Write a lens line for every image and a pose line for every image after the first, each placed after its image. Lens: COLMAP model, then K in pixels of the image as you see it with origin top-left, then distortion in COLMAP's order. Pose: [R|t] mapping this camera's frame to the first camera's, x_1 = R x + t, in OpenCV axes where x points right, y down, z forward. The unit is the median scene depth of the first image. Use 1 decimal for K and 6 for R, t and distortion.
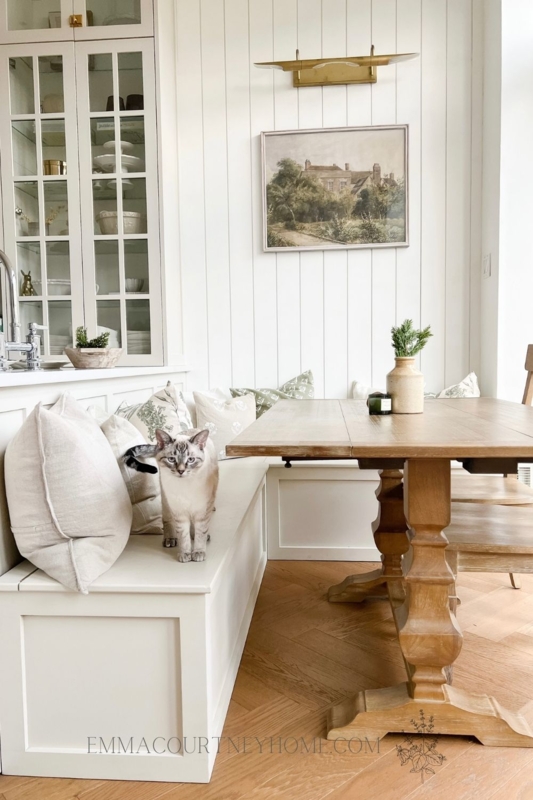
lens RADIAL K [[637.9, 0, 268.3], [0, 637.9, 404.4], [0, 0, 1]] dist [0.014959, -0.040328]
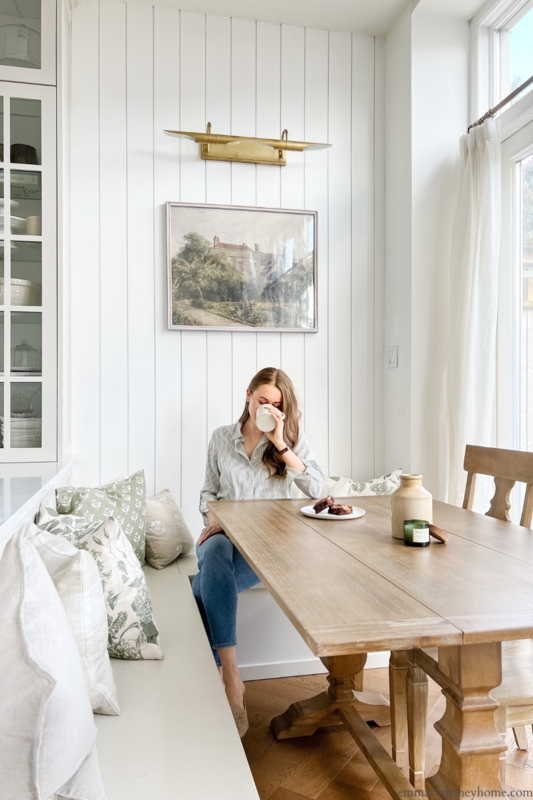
lens RADIAL K [[637.9, 0, 267.2], [0, 637.9, 396.1], [0, 0, 1]] dist [0.014959, -0.040328]
pose [[0.950655, 0.015901, 0.309842, -0.155595], [0.008217, 0.997045, -0.076380, -0.075421], [-0.310141, 0.075157, 0.947715, 0.102035]]
